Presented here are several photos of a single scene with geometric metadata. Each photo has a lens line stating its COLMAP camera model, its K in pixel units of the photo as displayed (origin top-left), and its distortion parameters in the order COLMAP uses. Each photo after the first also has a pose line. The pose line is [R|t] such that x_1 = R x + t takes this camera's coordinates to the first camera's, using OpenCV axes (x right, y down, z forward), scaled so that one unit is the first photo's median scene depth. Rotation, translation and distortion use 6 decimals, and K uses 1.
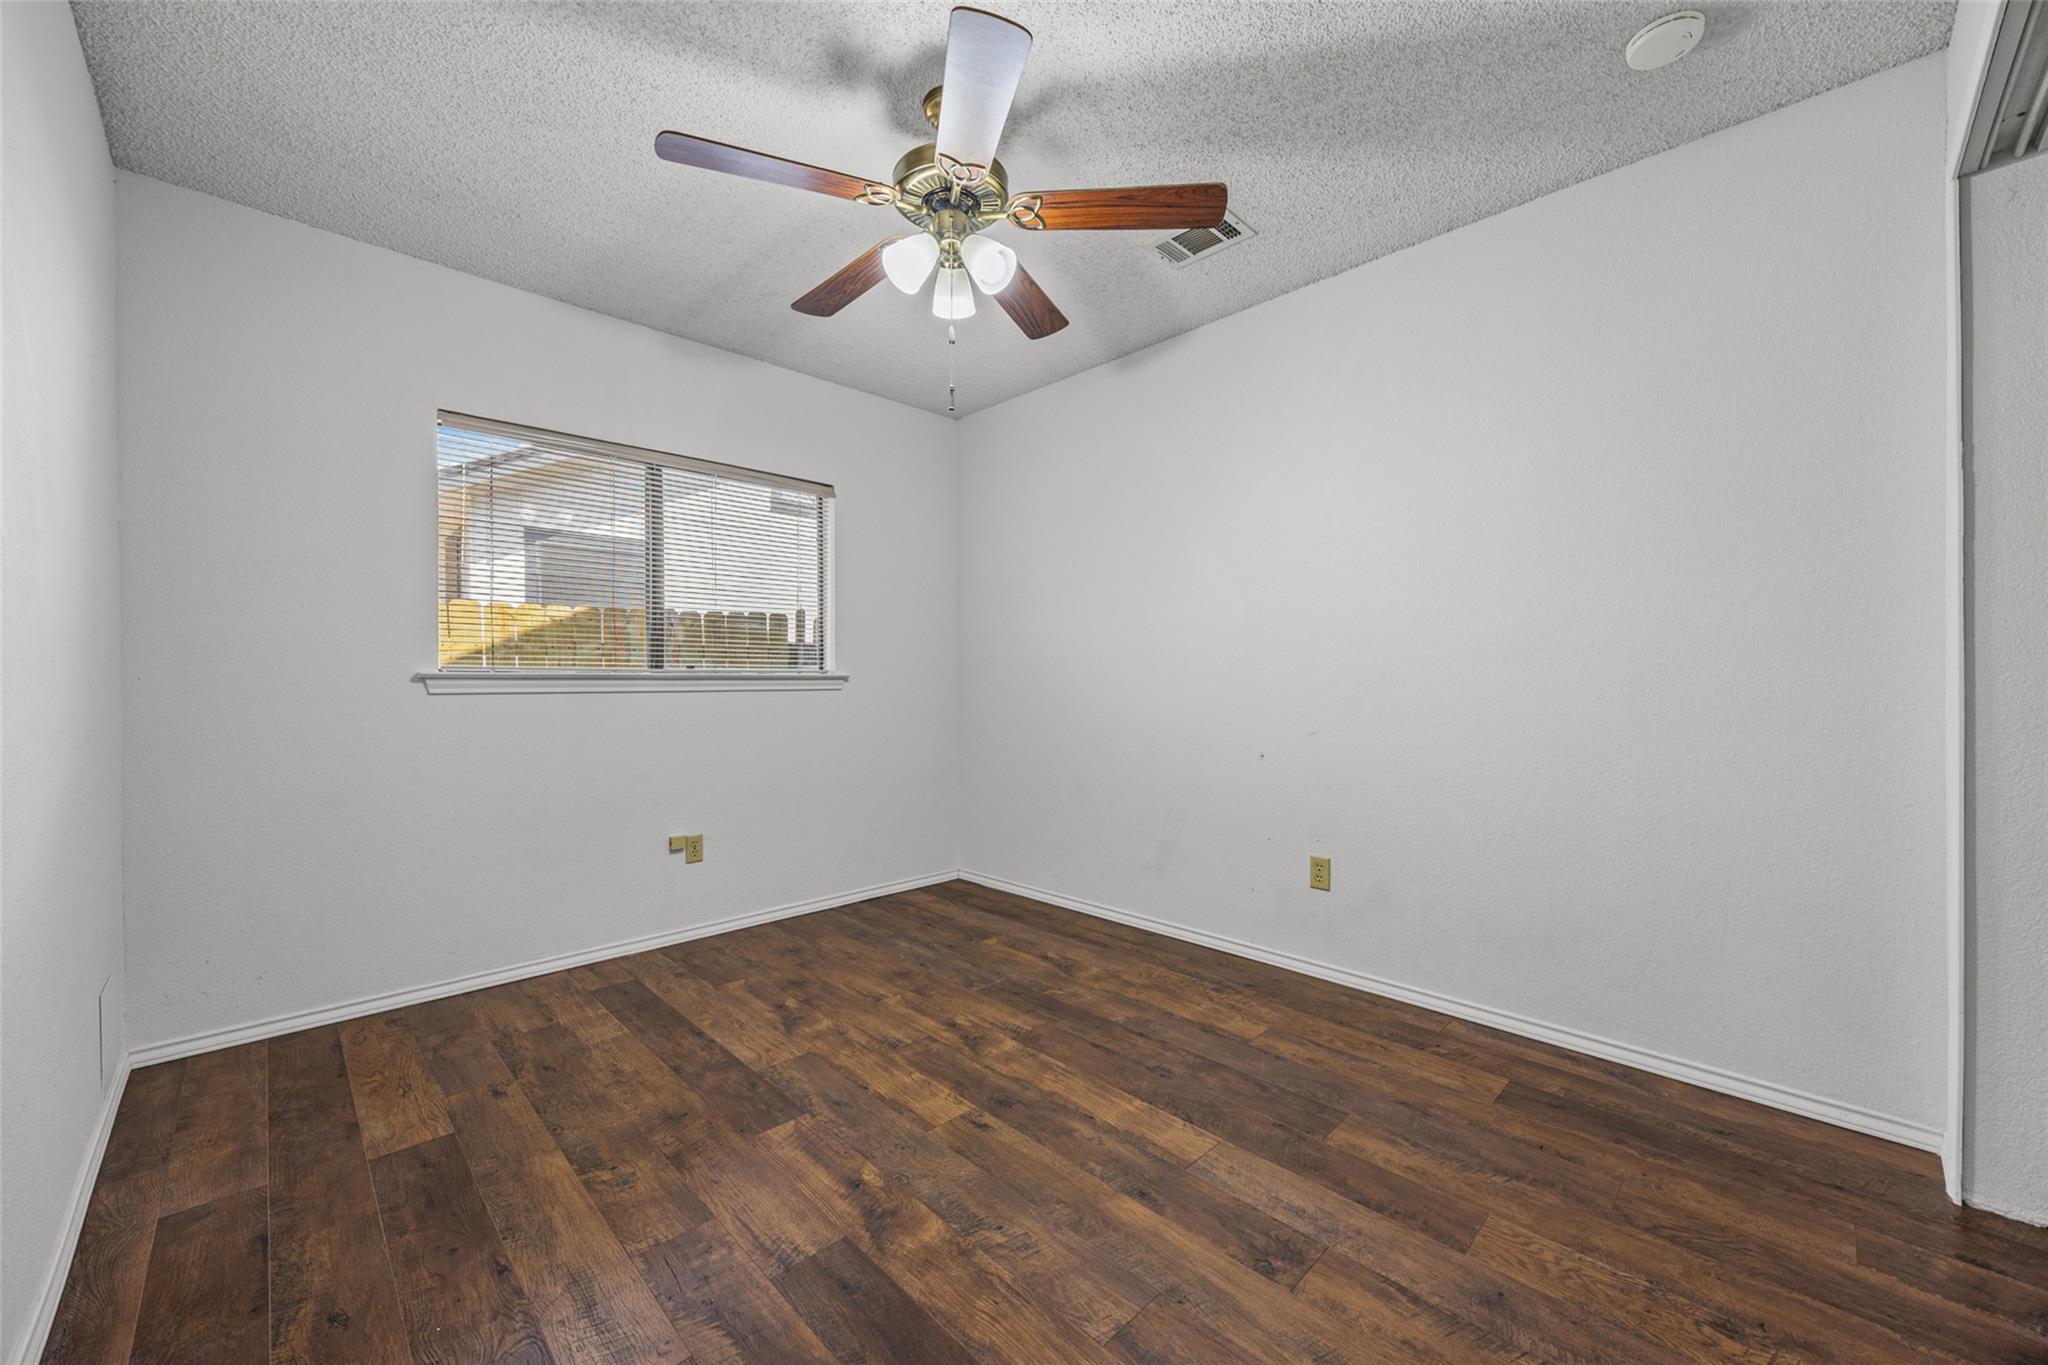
lens RADIAL K [[788.0, 0, 1017.7], [0, 788.0, 679.4], [0, 0, 1]] dist [-0.001853, -0.000133]
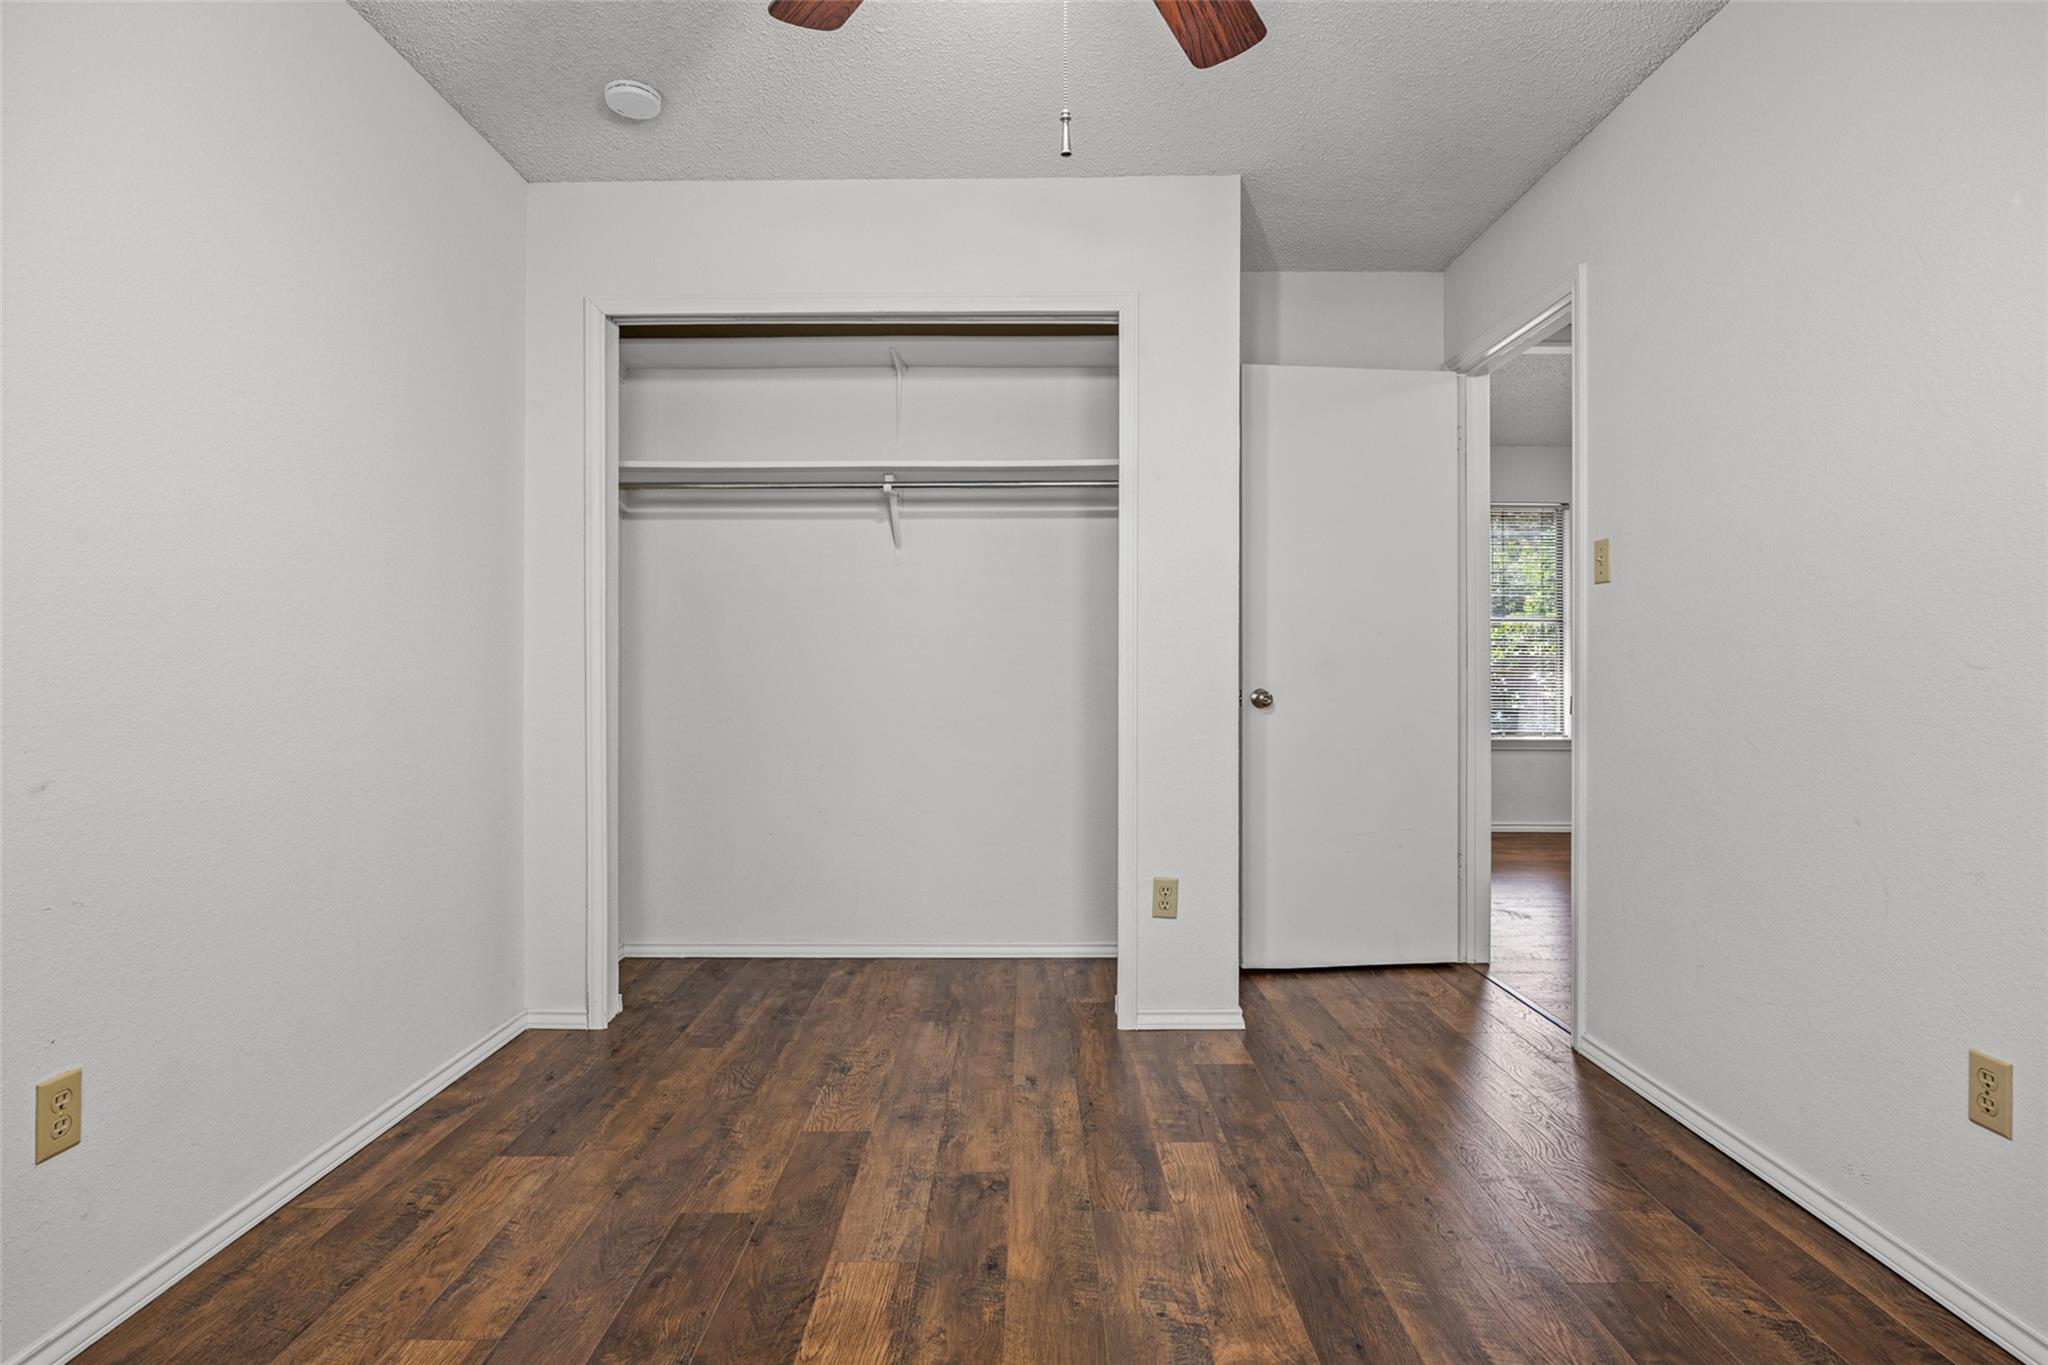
lens RADIAL K [[981.4, 0, 1020.4], [0, 981.4, 675.5], [0, 0, 1]] dist [-0.005794, -0.000769]
pose [[-0.708449, -0.005735, 0.705738, -0.616421], [0.000276, 0.999965, 0.008404, 0.003689], [-0.705762, 0.006149, -0.708423, 1.745091]]
